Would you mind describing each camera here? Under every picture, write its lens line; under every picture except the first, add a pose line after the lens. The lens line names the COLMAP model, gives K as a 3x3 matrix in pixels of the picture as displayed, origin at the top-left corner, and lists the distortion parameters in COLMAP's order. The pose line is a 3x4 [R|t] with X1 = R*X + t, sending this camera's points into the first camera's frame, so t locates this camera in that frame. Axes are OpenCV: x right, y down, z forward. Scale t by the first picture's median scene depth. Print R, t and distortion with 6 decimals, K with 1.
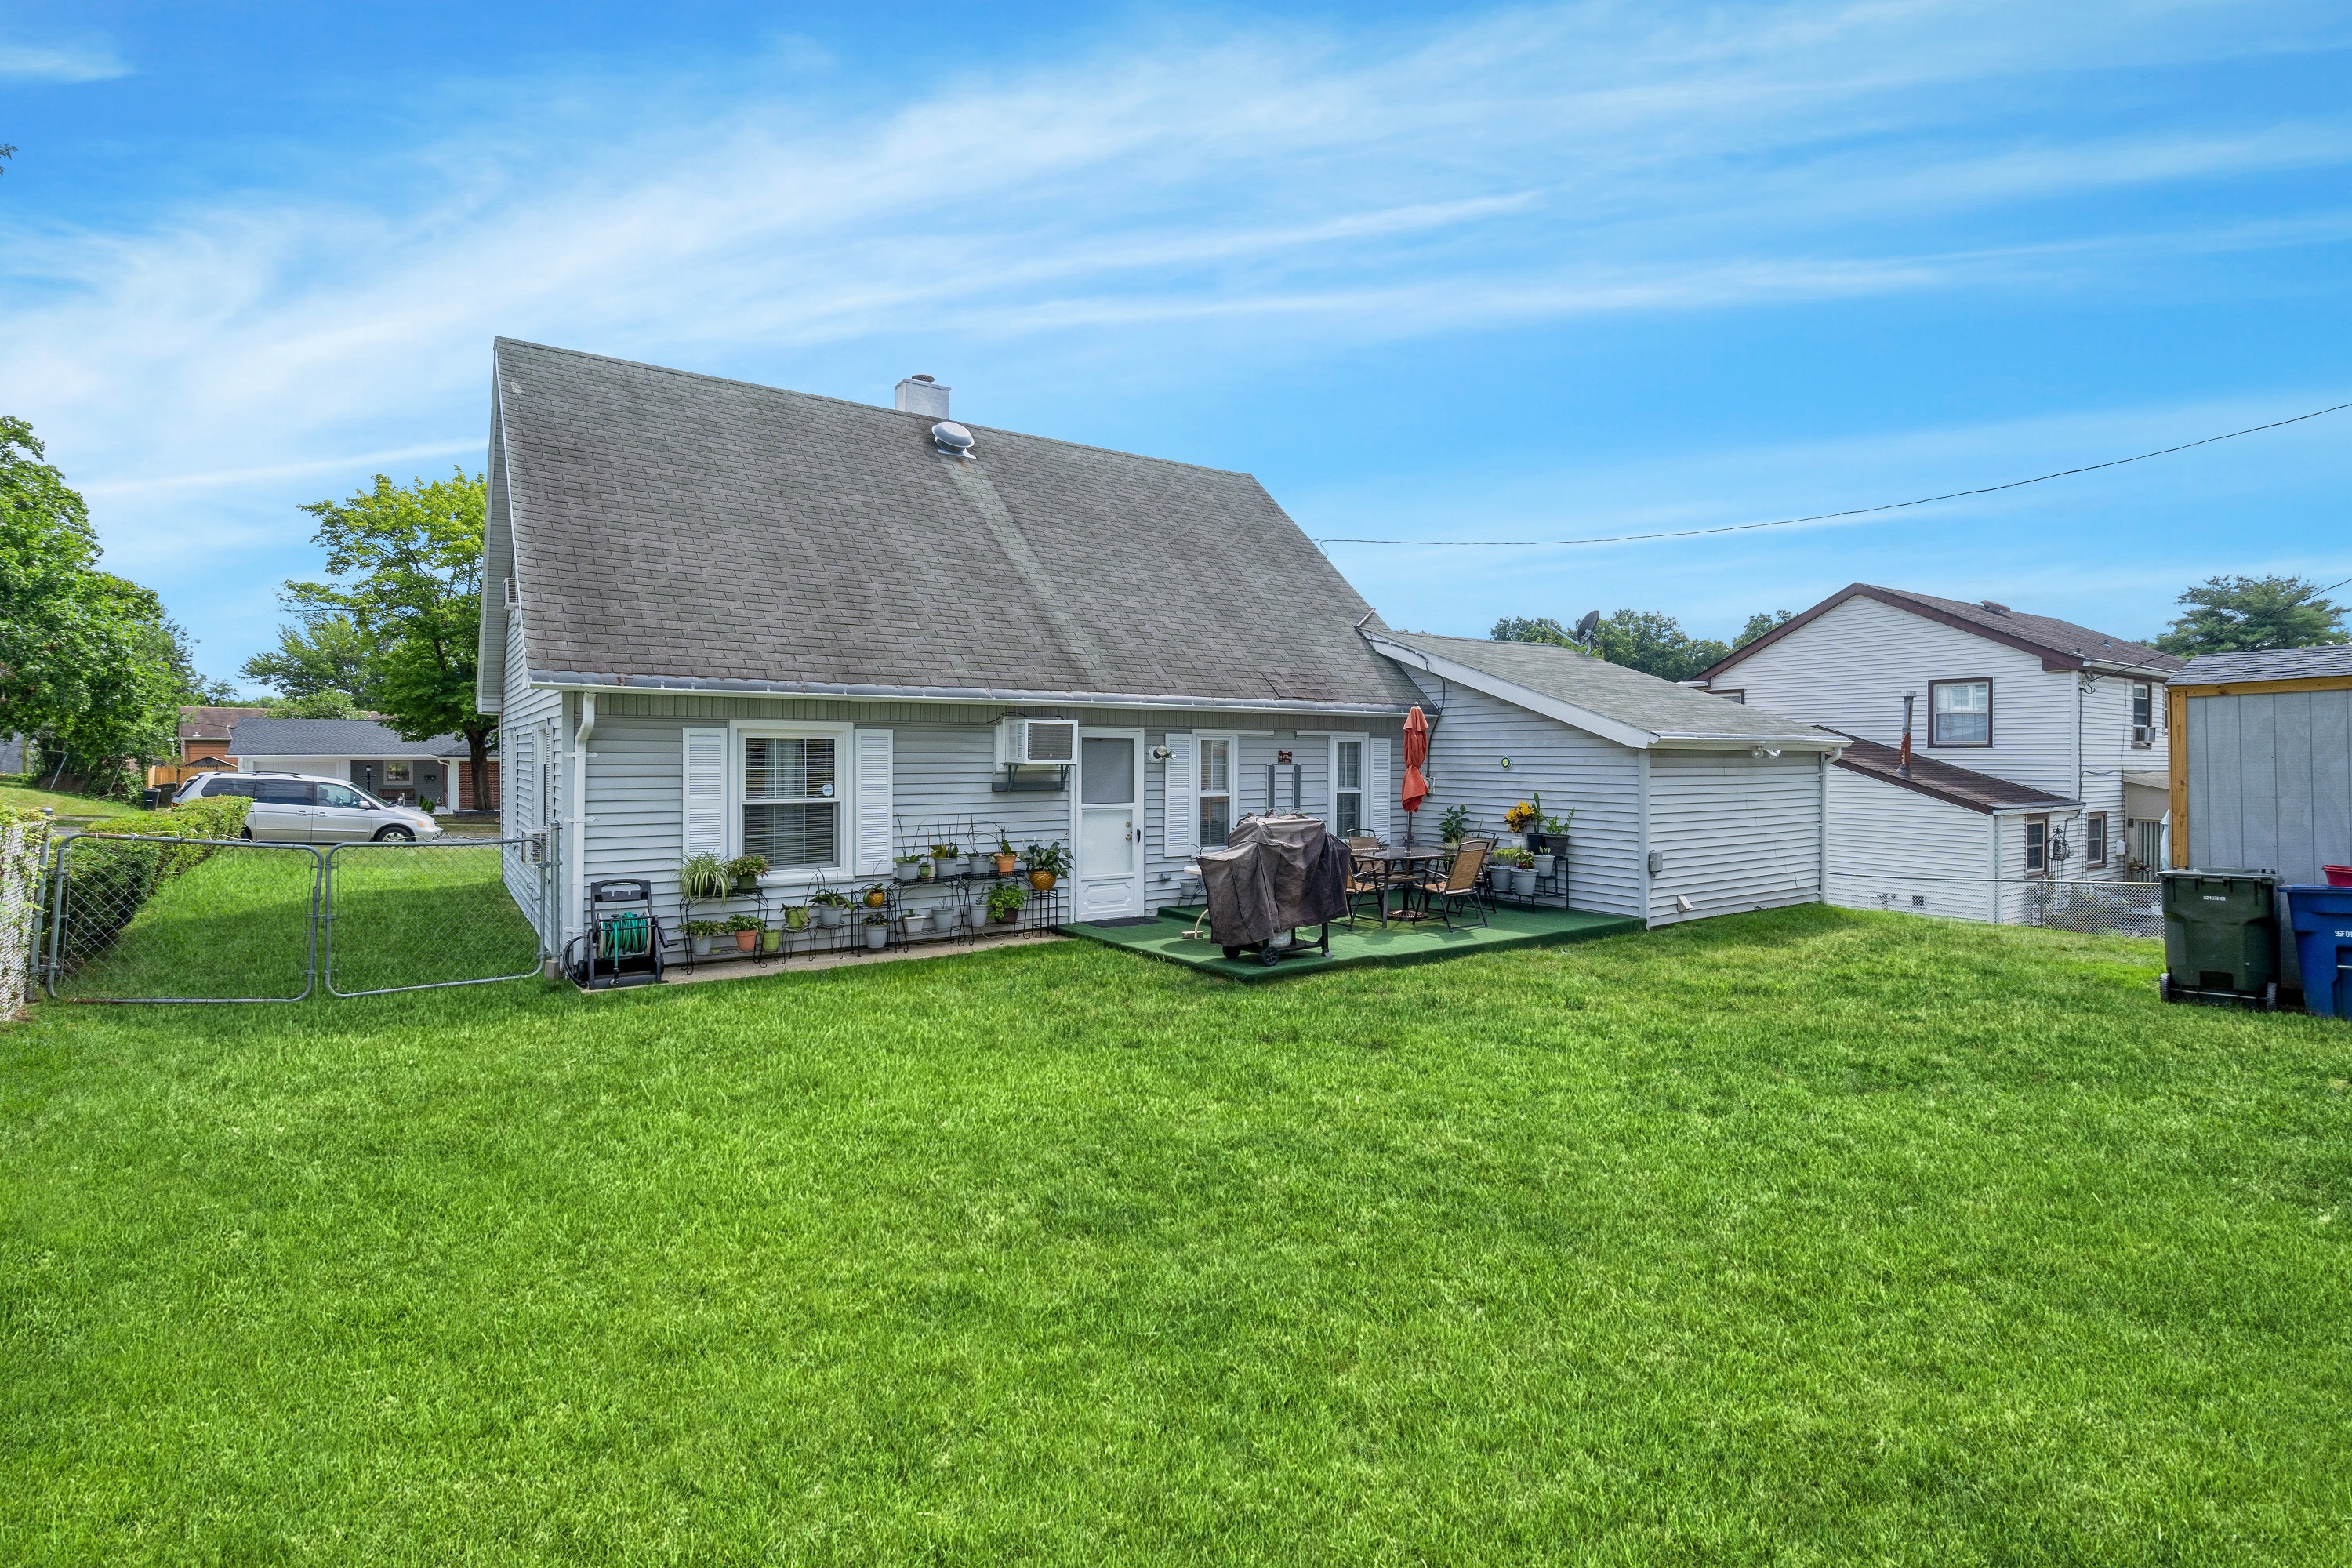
lens RADIAL K [[1070.4, 0, 1154.2], [0, 1070.4, 780.0], [0, 0, 1]] dist [-0.010216, 0.004373]
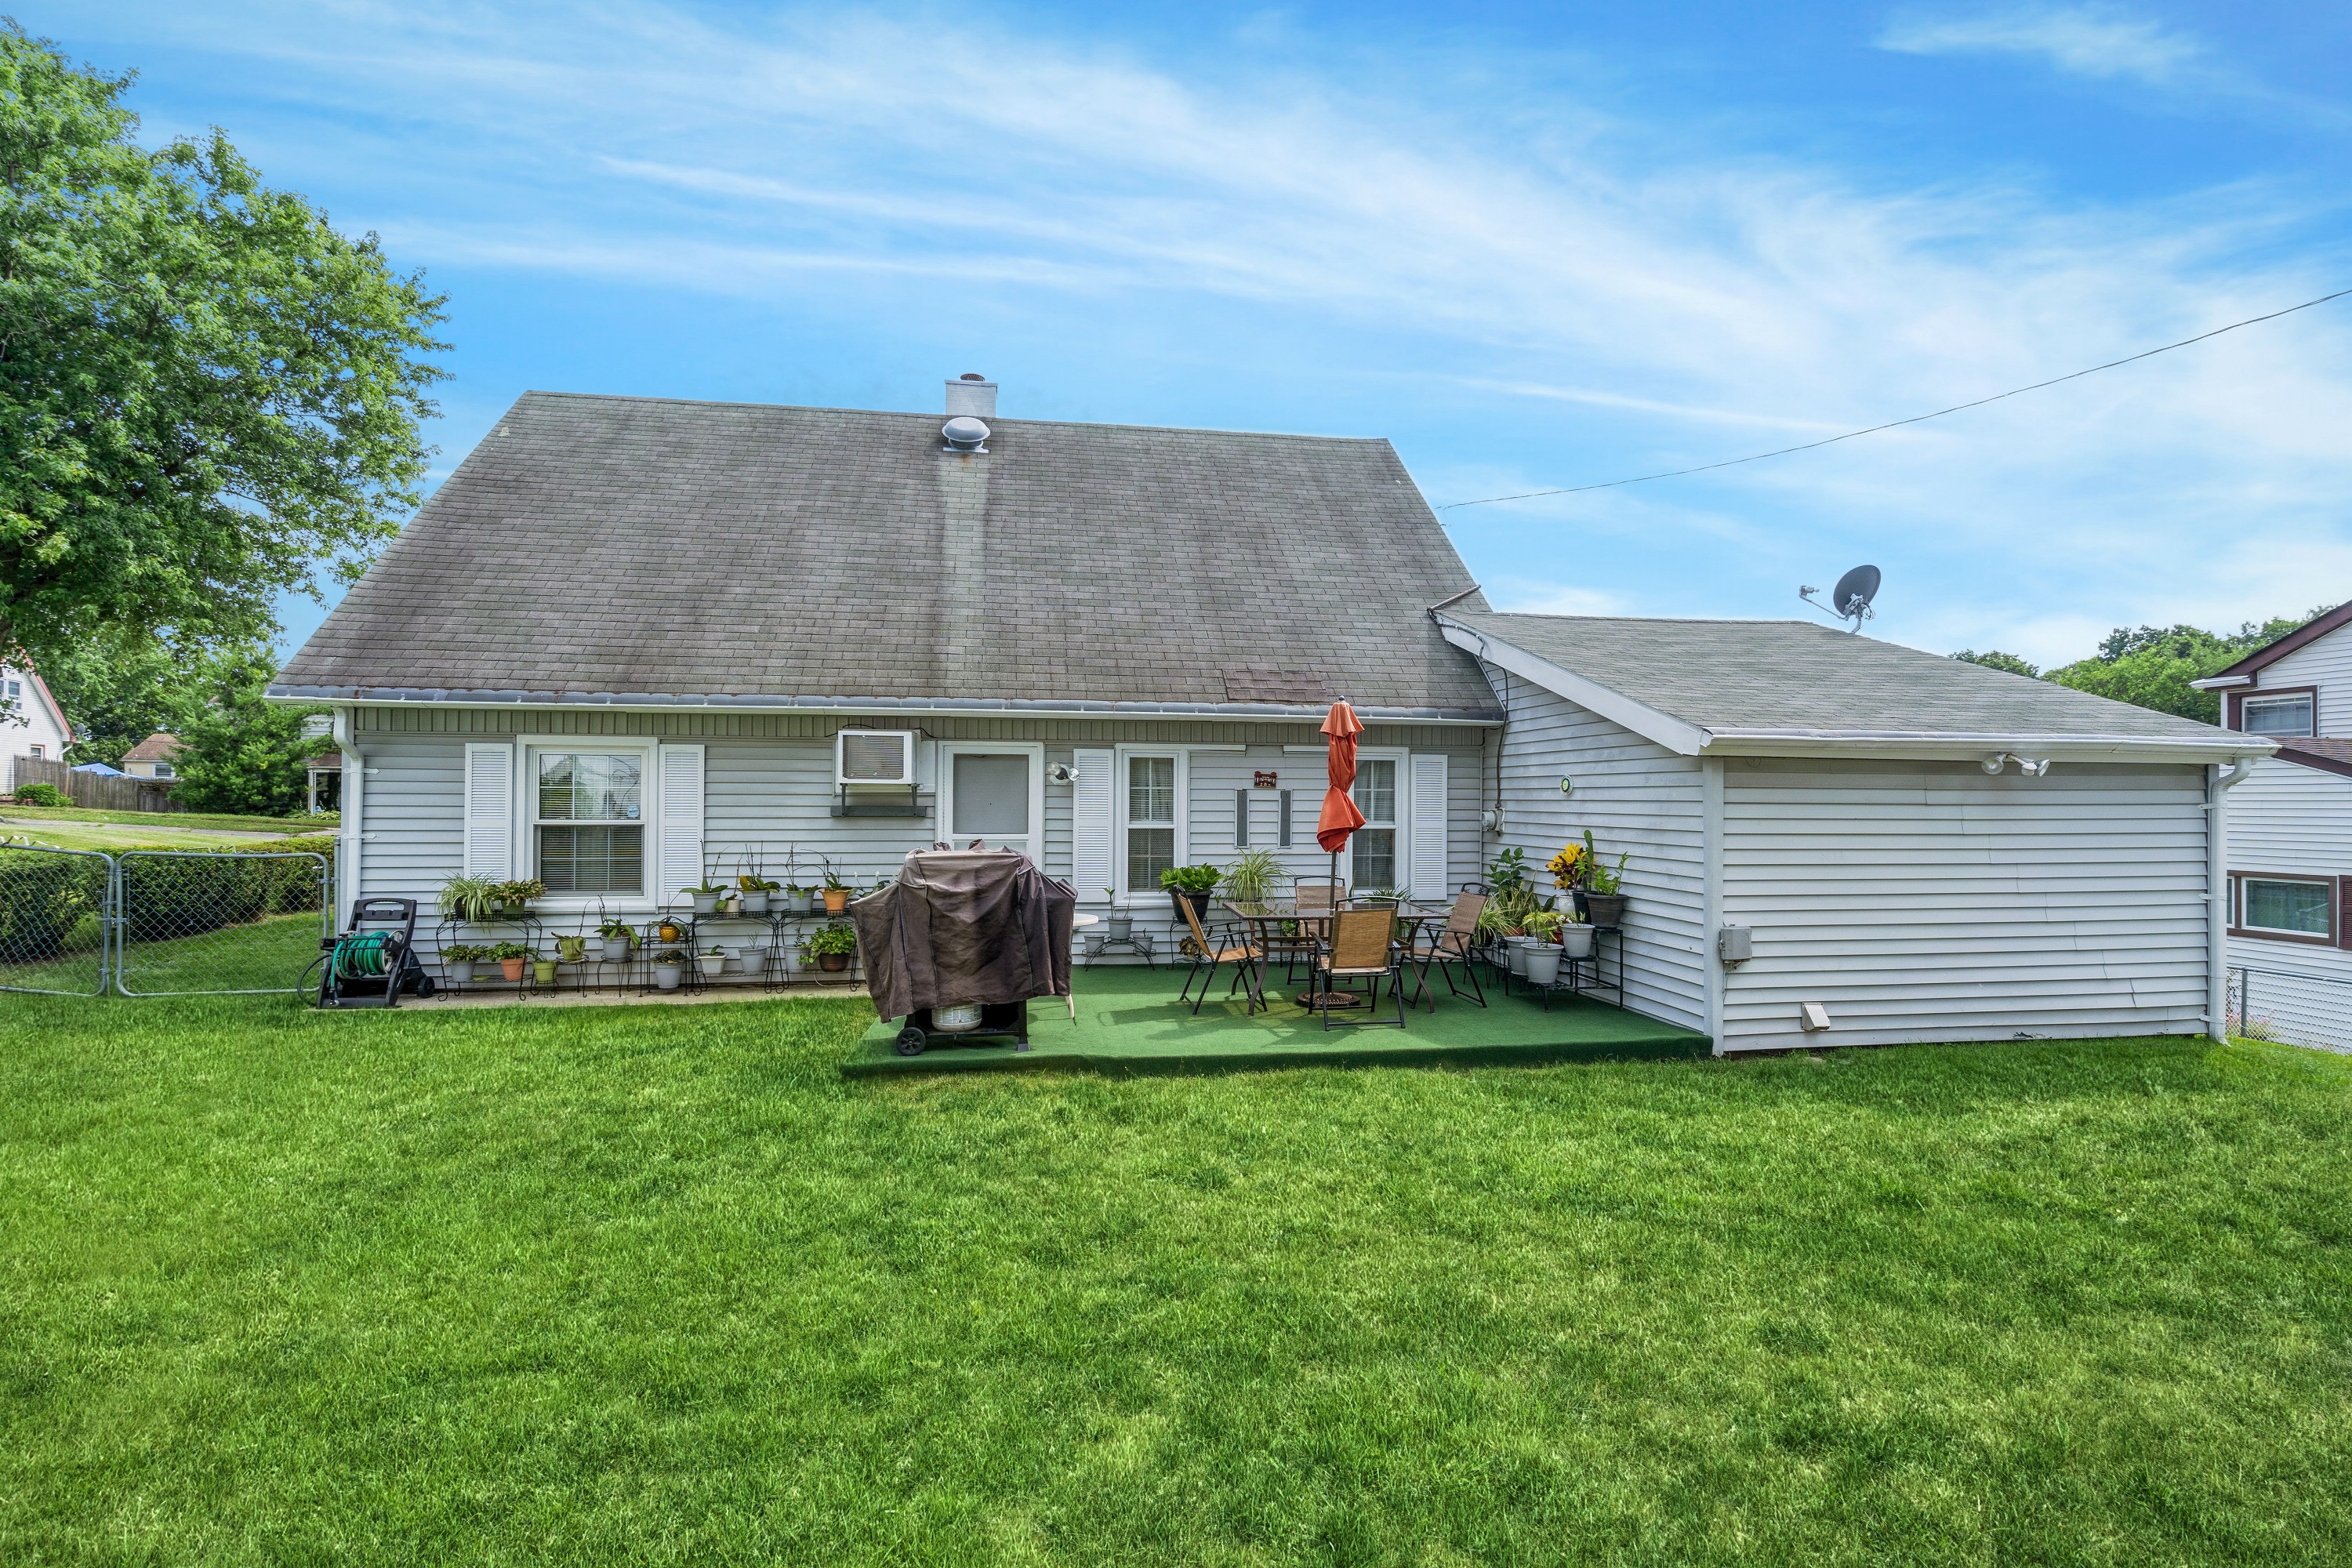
lens RADIAL K [[1070.4, 0, 1201.6], [0, 1070.4, 776.9], [0, 0, 1]] dist [-0.010216, 0.004373]
pose [[0.908570, -0.007046, -0.417672, 0.437539], [-0.011812, 0.999025, -0.042548, 0.011027], [0.417565, 0.043591, 0.907601, 0.312660]]
